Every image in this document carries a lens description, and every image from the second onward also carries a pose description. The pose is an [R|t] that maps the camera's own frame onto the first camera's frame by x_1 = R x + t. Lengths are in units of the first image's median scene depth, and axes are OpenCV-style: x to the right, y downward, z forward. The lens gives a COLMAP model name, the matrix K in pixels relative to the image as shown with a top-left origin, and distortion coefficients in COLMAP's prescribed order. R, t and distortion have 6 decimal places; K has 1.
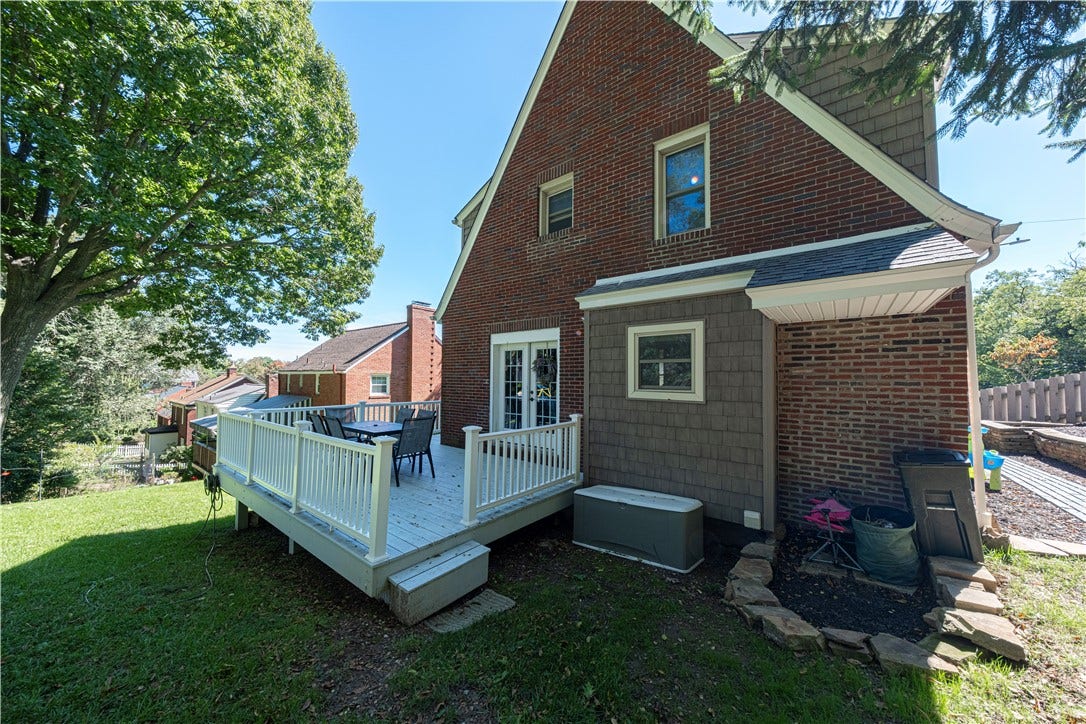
lens RADIAL K [[375.0, 0, 553.6], [0, 375.0, 368.0], [0, 0, 1]] dist [0.001433, 0.000152]
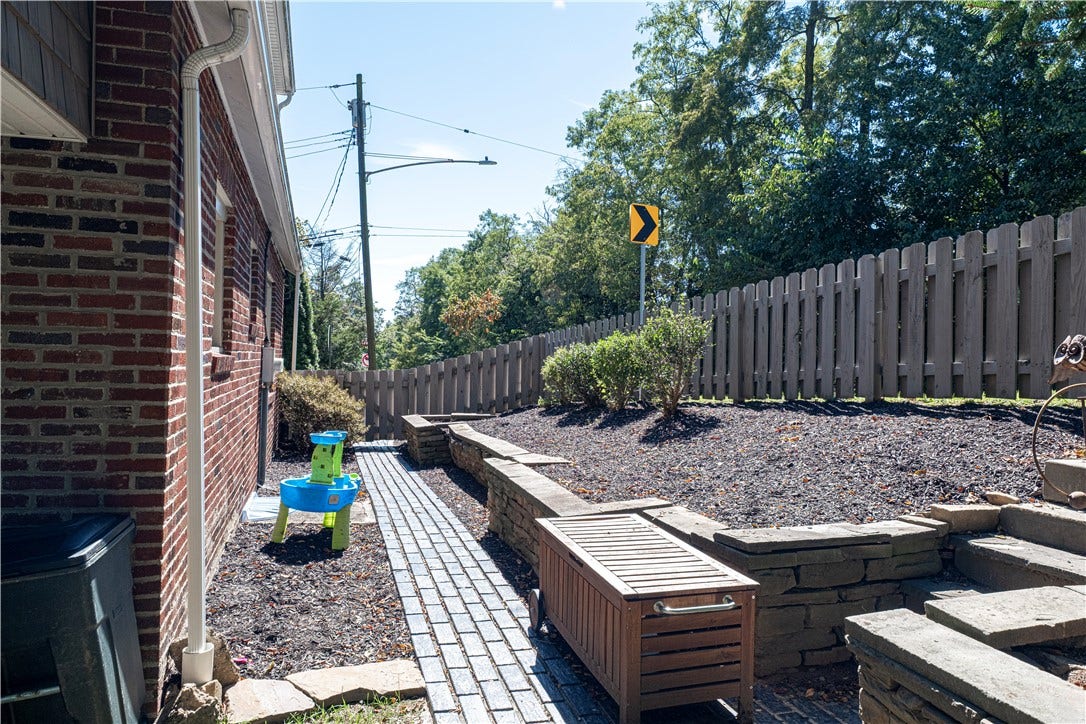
lens RADIAL K [[763.2, 0, 544.9], [0, 763.2, 360.8], [0, 0, 1]] dist [0.002301, 0.000680]
pose [[0.586327, 0.006883, 0.810045, 0.649254], [-0.043109, 0.998812, 0.022717, 0.027035], [-0.808927, -0.048240, 0.585927, 0.194121]]
